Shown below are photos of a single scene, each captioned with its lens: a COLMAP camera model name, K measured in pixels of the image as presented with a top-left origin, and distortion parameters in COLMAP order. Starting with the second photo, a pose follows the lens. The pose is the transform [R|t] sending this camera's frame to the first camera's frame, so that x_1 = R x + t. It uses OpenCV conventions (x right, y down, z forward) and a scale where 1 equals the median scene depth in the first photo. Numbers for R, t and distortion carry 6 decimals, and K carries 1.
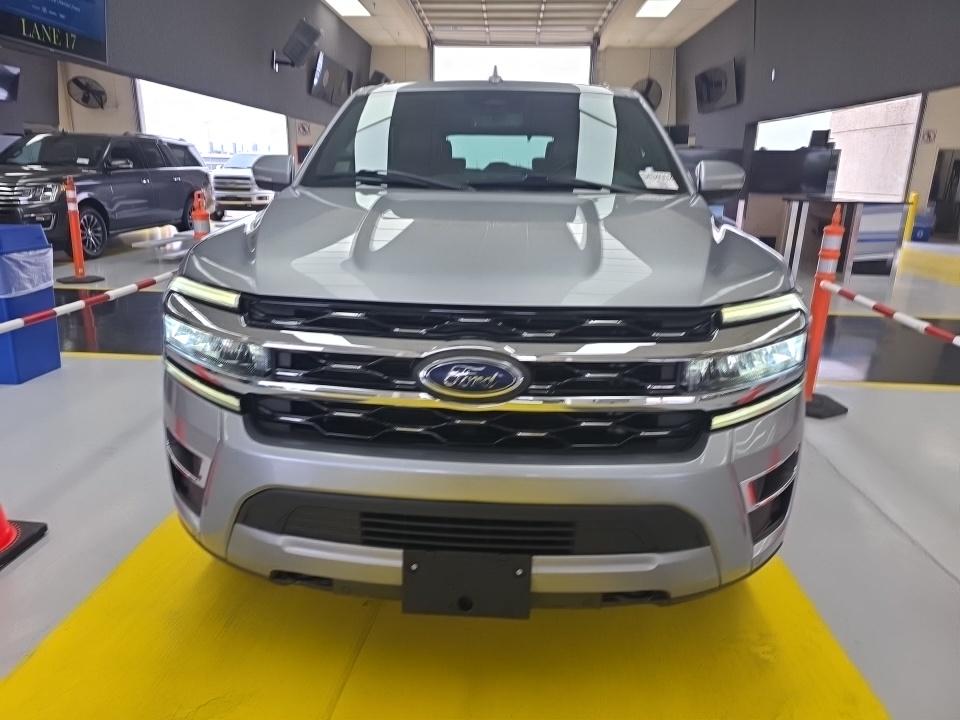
lens RADIAL K [[651.6, 0, 470.3], [0, 651.6, 350.8], [0, 0, 1]] dist [0.024725, -0.001646]
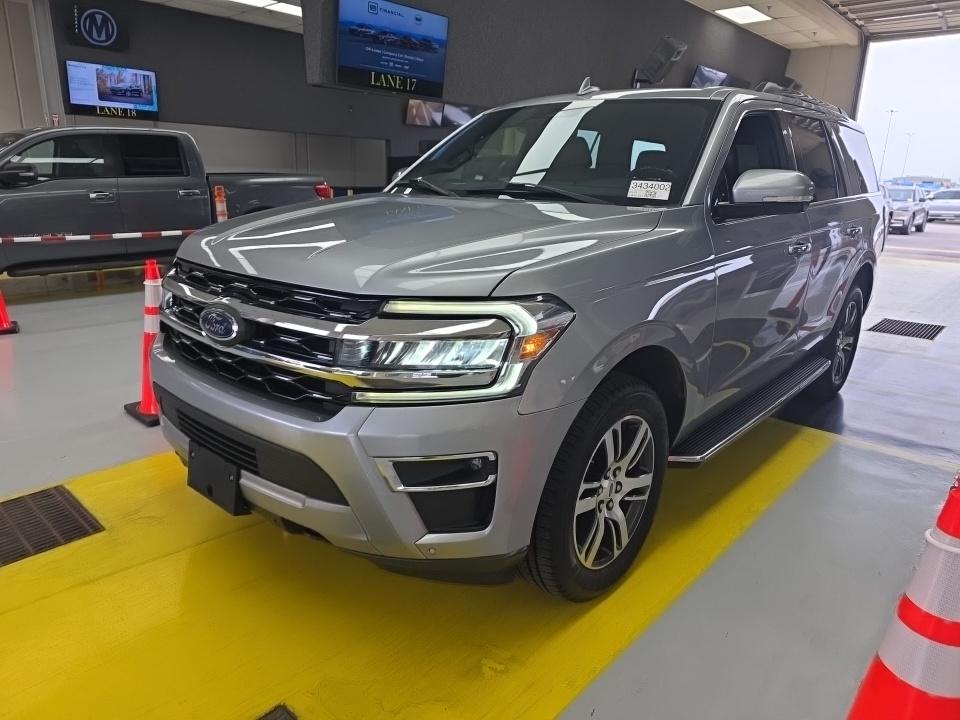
lens RADIAL K [[651.6, 0, 474.5], [0, 651.6, 363.1], [0, 0, 1]] dist [0.024725, -0.001646]
pose [[0.780669, 0.172142, -0.600769, 0.388361], [-0.176186, 0.982945, 0.052704, -0.014387], [0.599595, 0.064702, 0.797684, 0.072746]]
